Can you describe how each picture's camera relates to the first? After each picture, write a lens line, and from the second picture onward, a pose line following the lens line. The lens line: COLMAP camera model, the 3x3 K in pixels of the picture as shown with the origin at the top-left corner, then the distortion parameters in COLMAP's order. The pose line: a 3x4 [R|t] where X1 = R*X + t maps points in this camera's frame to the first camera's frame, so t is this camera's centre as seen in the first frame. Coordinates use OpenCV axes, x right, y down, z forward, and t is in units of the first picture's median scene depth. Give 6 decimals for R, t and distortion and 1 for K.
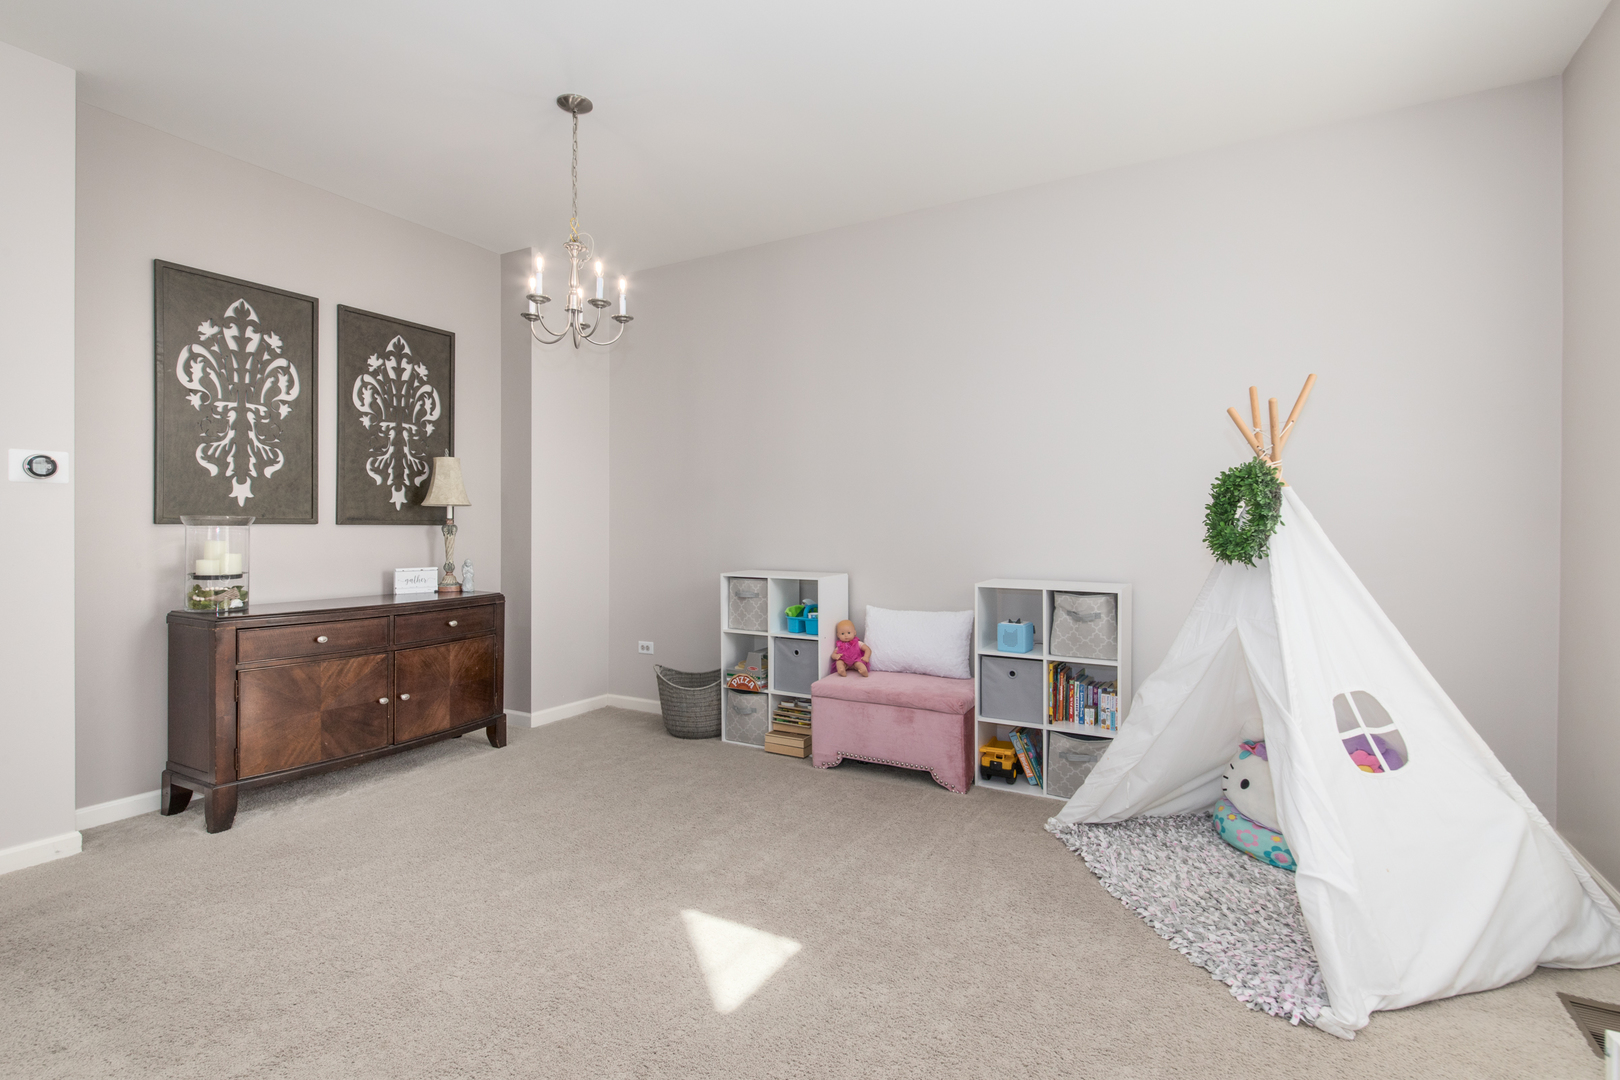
lens RADIAL K [[747.5, 0, 810.0], [0, 747.5, 540.0], [0, 0, 1]] dist [-0.000703, -0.000085]
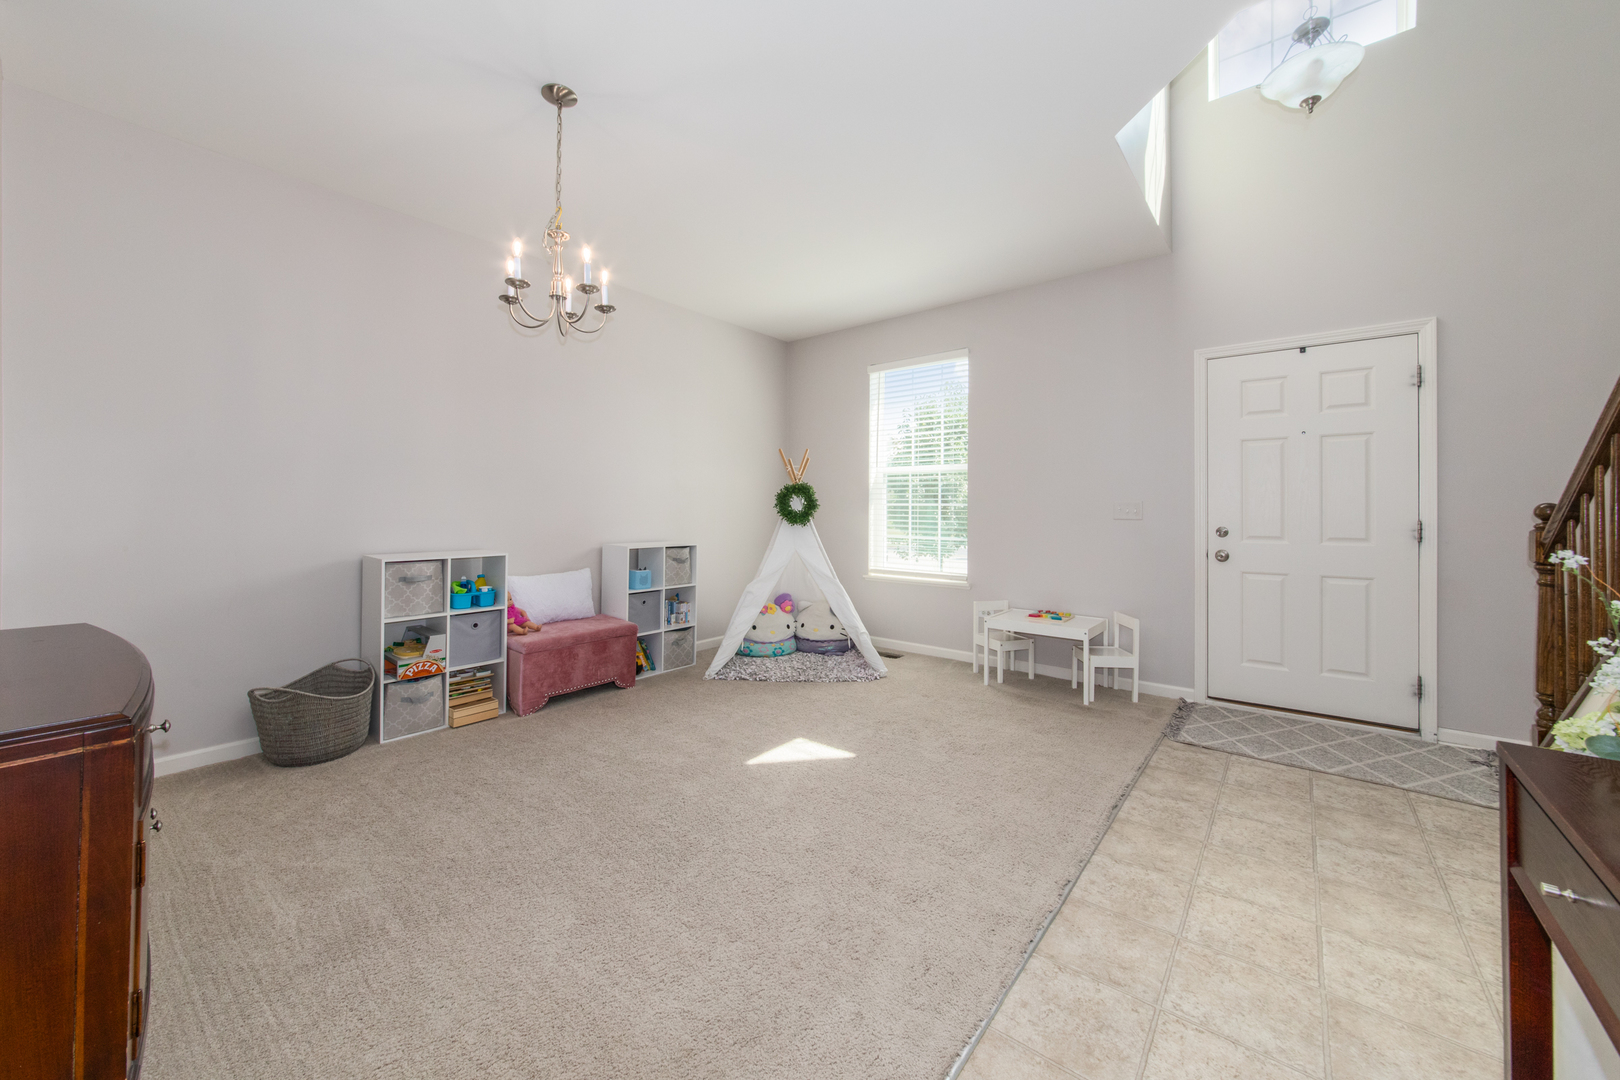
lens RADIAL K [[583.6, 0, 810.0], [0, 583.6, 540.0], [0, 0, 1]] dist [0.000219, 0.000044]
pose [[0.195422, -0.055937, 0.979123, -0.841592], [0.010825, 0.998434, 0.054880, -0.014208], [-0.980659, -0.000126, 0.195722, 0.420262]]
